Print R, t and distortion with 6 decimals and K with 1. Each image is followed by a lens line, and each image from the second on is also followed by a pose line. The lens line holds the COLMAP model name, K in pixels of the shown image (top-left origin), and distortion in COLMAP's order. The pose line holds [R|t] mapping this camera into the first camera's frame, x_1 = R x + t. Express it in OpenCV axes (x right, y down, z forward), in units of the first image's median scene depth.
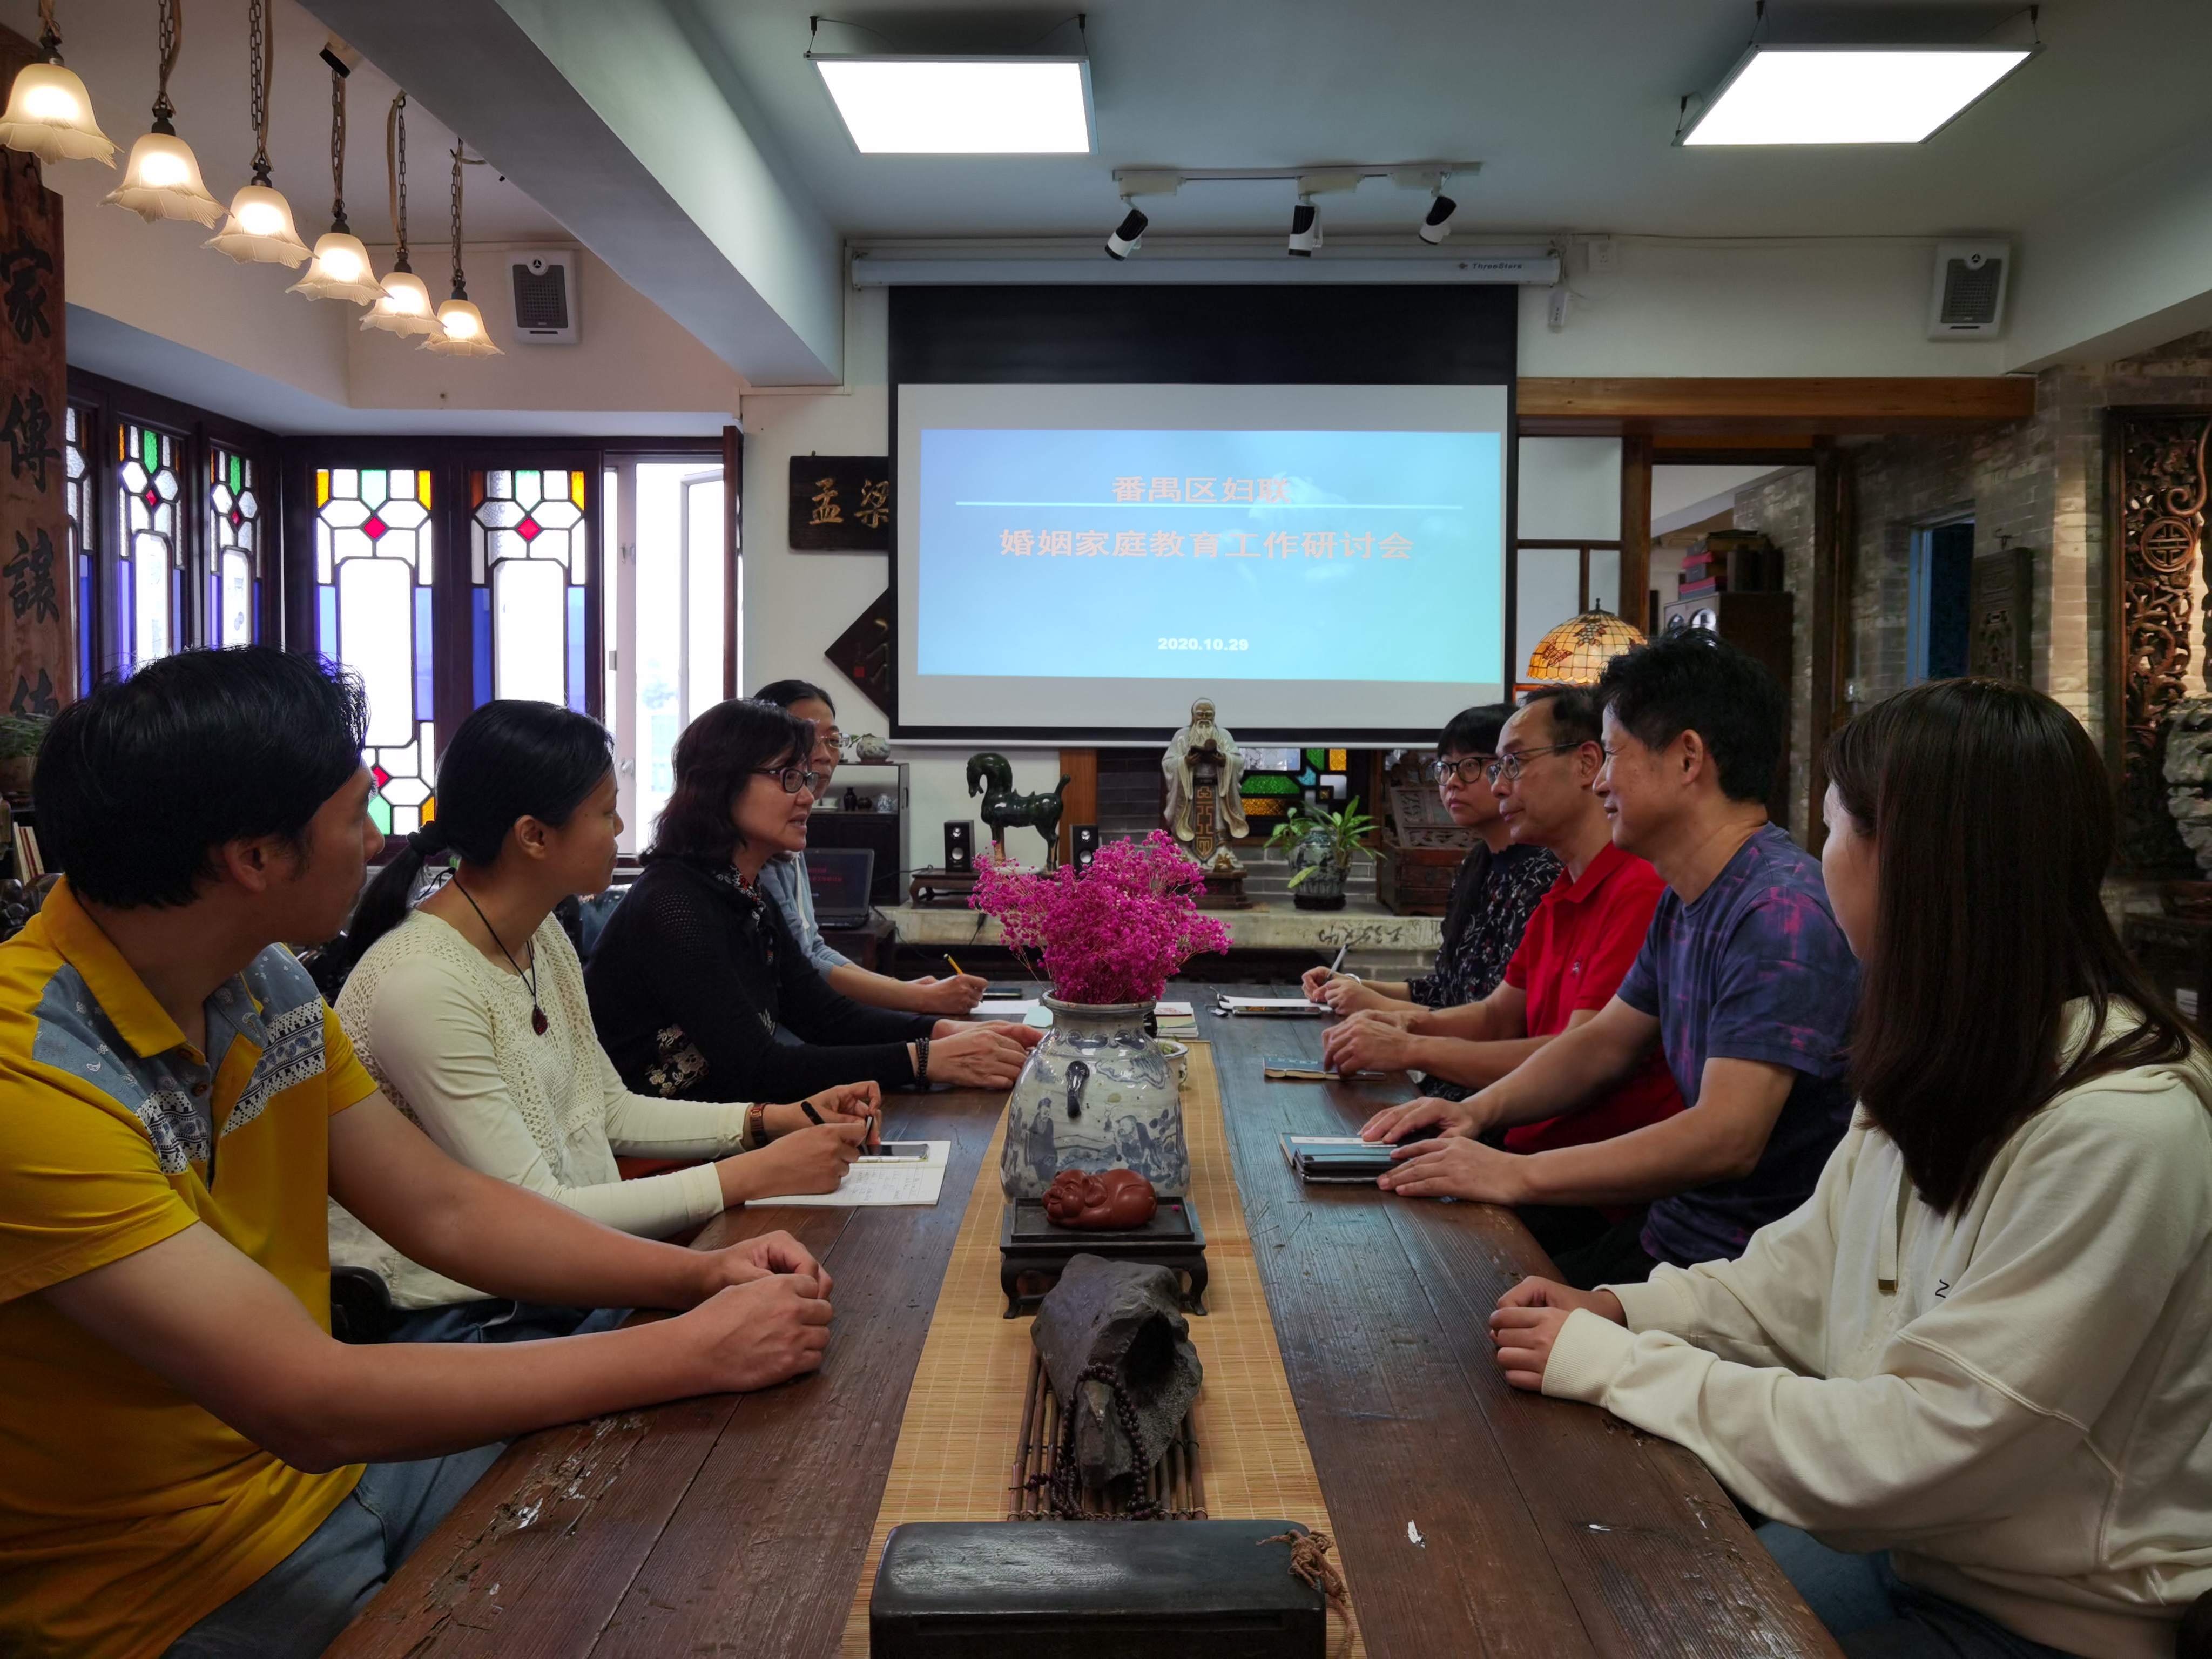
lens RADIAL K [[1786.2, 0, 1106.0], [0, 1786.2, 829.5], [0, 0, 1]] dist [0.003107, -0.006644]
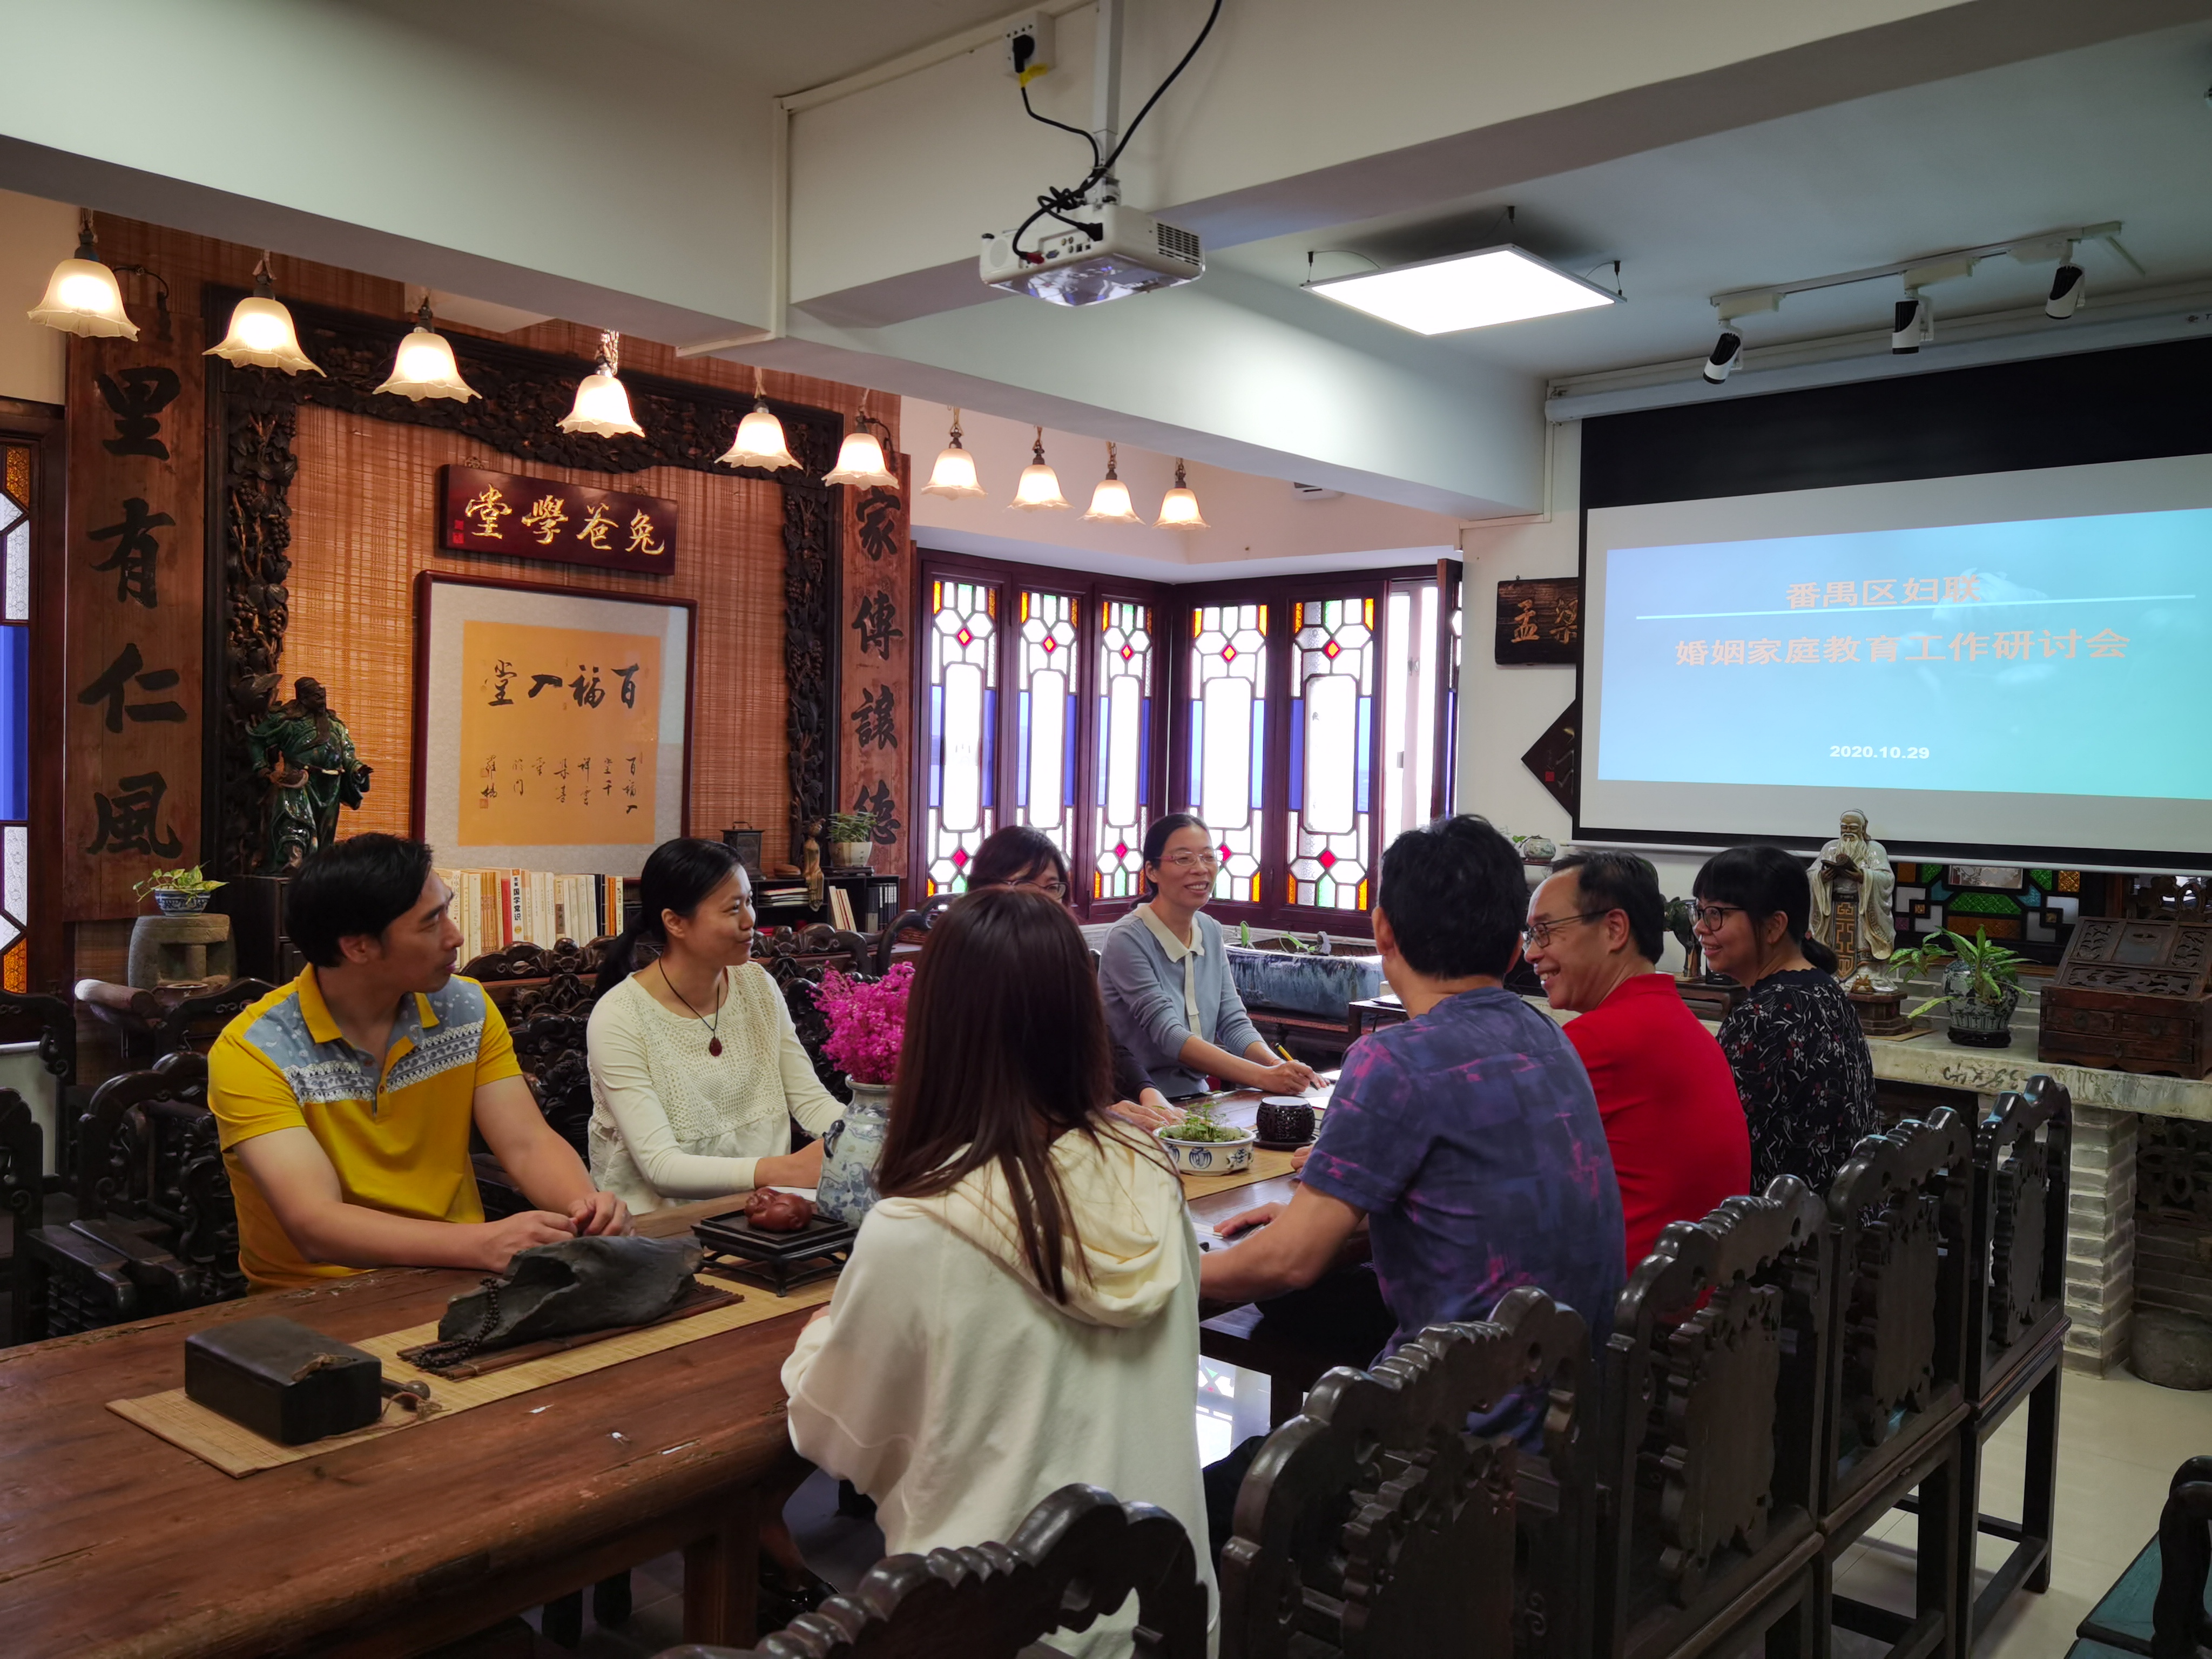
lens RADIAL K [[1771.2, 0, 1106.0], [0, 1771.2, 829.5], [0, 0, 1]] dist [0.021280, -0.003640]
pose [[0.760759, 0.032719, -0.648209, 0.359192], [-0.049791, 0.998727, -0.008024, -0.034992], [0.647122, 0.038379, 0.761420, 0.012371]]
